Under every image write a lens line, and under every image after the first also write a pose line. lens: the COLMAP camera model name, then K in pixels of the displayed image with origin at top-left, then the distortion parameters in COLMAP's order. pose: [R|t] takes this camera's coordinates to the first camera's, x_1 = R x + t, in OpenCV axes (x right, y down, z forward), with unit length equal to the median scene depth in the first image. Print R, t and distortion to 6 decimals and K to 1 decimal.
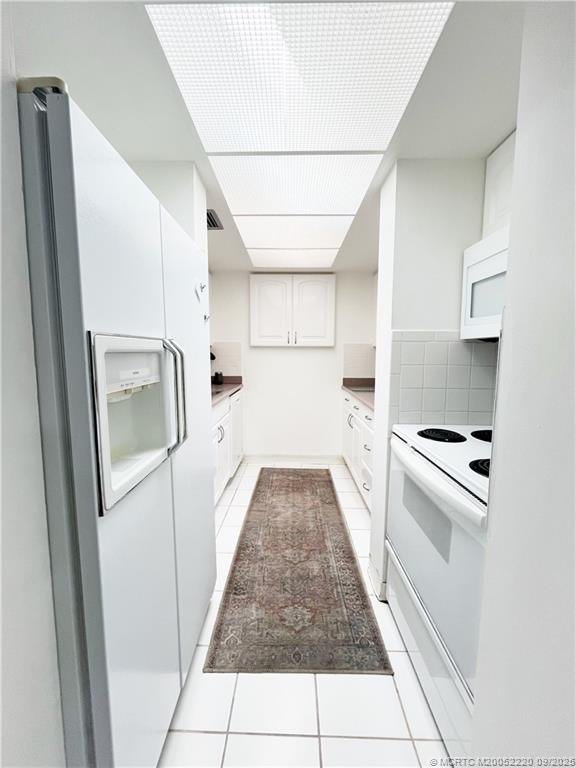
lens RADIAL K [[311.5, 0, 285.9], [0, 311.5, 383.7], [0, 0, 1]] dist [-0.001468, -0.000426]
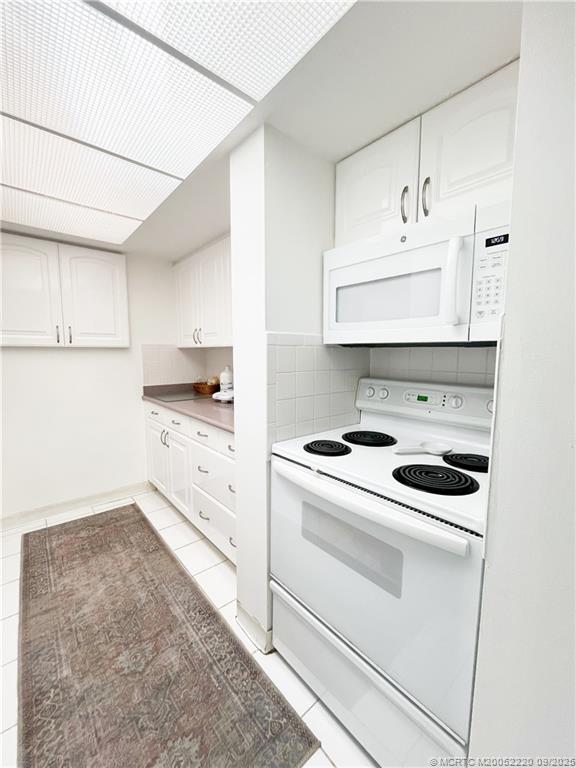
lens RADIAL K [[311.5, 0, 285.9], [0, 311.5, 383.7], [0, 0, 1]] dist [-0.001468, -0.000426]
pose [[0.747468, -0.069098, 0.660694, -0.104881], [0.067886, 0.997314, 0.027501, -0.031564], [-0.660820, 0.024296, 0.750151, 0.206271]]
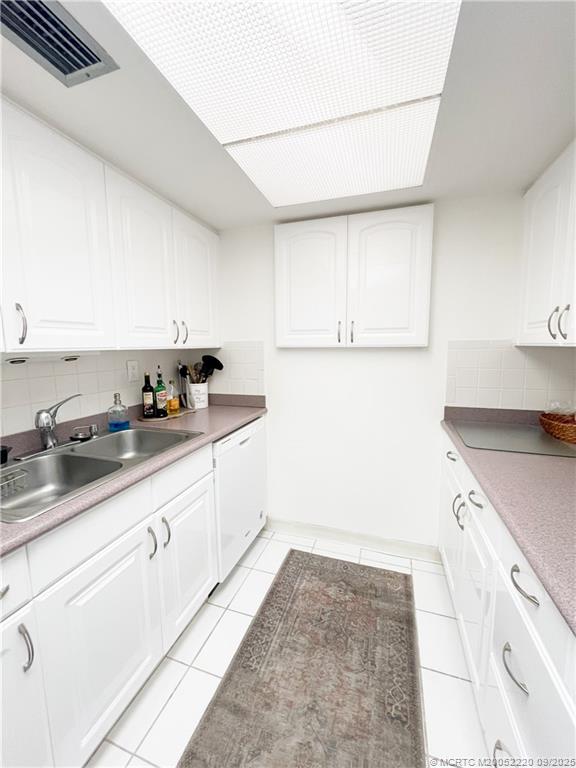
lens RADIAL K [[311.5, 0, 285.9], [0, 311.5, 383.7], [0, 0, 1]] dist [-0.001468, -0.000426]
pose [[0.955076, 0.023735, -0.295409, 0.115318], [-0.016086, 0.999470, 0.028297, -0.094021], [0.295924, -0.022274, 0.954952, 0.593840]]
